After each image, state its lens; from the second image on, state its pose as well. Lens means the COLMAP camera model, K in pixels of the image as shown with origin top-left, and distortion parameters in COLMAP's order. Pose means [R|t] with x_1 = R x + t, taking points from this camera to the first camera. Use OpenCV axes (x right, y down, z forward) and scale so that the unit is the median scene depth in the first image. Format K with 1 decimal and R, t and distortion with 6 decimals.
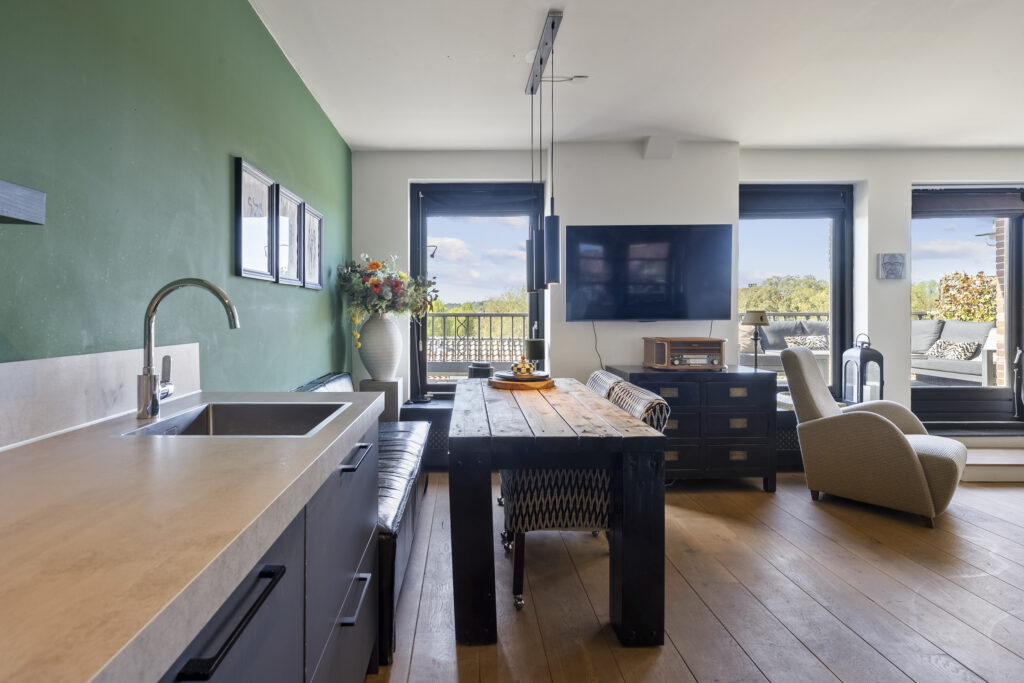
lens RADIAL K [[517.2, 0, 476.1], [0, 517.2, 319.4], [0, 0, 1]] dist [-0.000690, -0.001208]
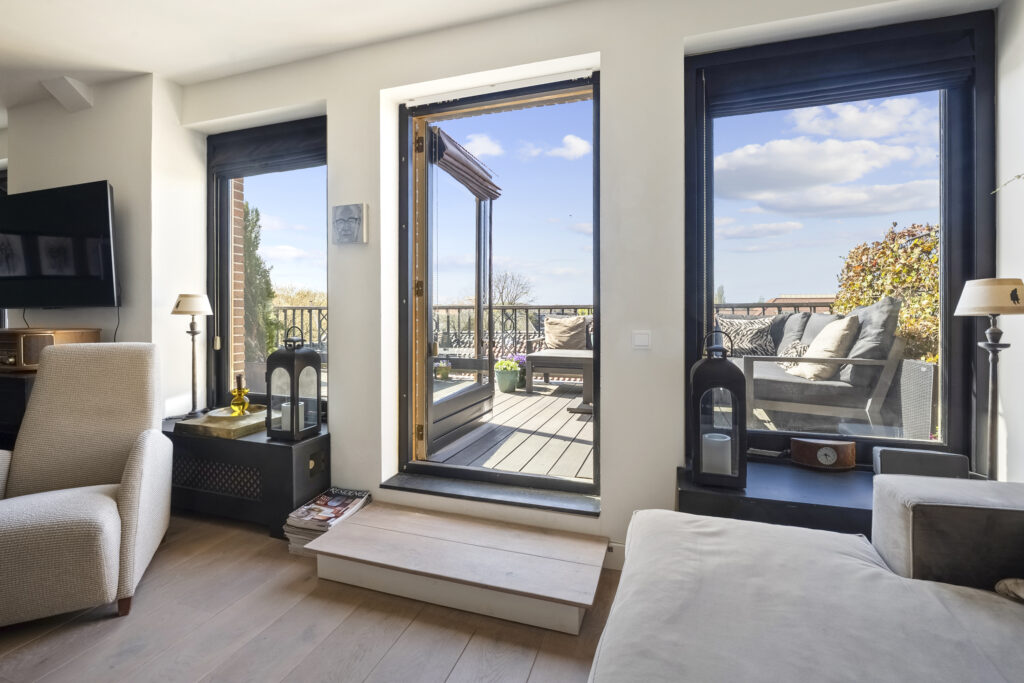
lens RADIAL K [[421.1, 0, 547.4], [0, 421.1, 316.7], [0, 0, 1]] dist [-0.006226, -0.001076]
pose [[0.956787, 0.002582, -0.290780, 0.961502], [-0.003925, 0.999984, -0.004033, 0.013986], [0.290765, 0.005000, 0.956782, 0.441378]]
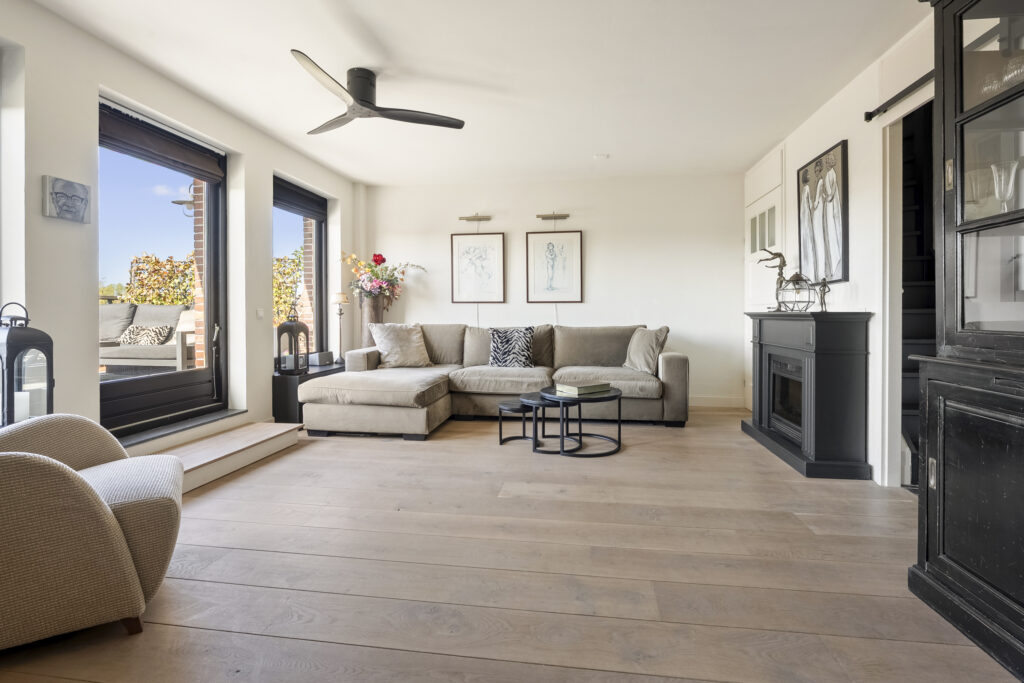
lens RADIAL K [[466.0, 0, 515.1], [0, 466.0, 316.8], [0, 0, 1]] dist [-0.005348, 0.000086]
pose [[0.140427, -0.002769, 0.990087, 0.244762], [0.004547, 0.999987, 0.002152, 0.034953], [-0.990081, 0.004200, 0.140437, 0.289740]]
